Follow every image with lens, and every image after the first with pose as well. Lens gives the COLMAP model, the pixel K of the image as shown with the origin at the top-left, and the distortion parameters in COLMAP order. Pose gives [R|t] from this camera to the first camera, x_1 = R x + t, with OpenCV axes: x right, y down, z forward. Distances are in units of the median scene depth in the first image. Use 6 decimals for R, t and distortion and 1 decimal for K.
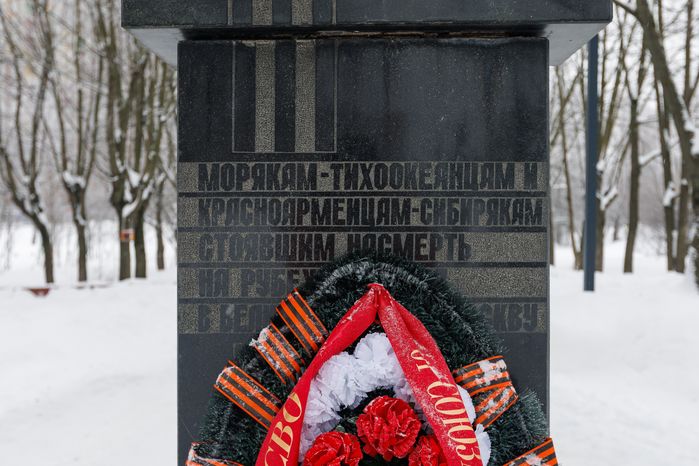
lens RADIAL K [[704.5, 0, 349.5], [0, 704.5, 233.0], [0, 0, 1]] dist [0.000125, -0.000007]
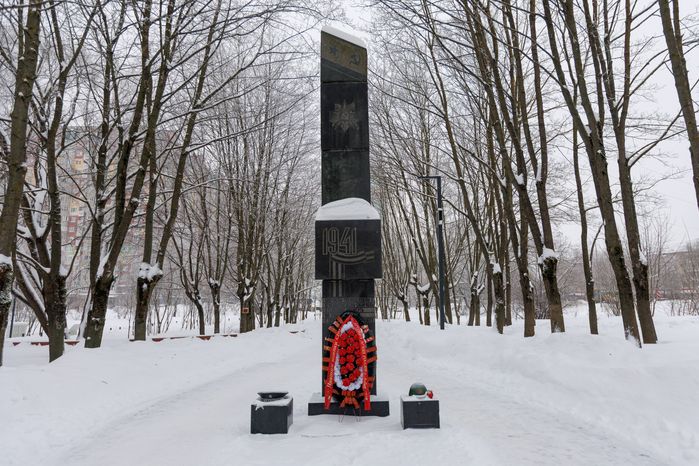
lens RADIAL K [[459.2, 0, 349.5], [0, 459.2, 233.0], [0, 0, 1]] dist [0.000681, 0.000140]
pose [[0.999821, -0.011759, -0.014803, 0.100344], [0.009212, 0.986798, -0.161692, 0.001494], [0.016509, 0.161527, 0.986730, -3.443923]]
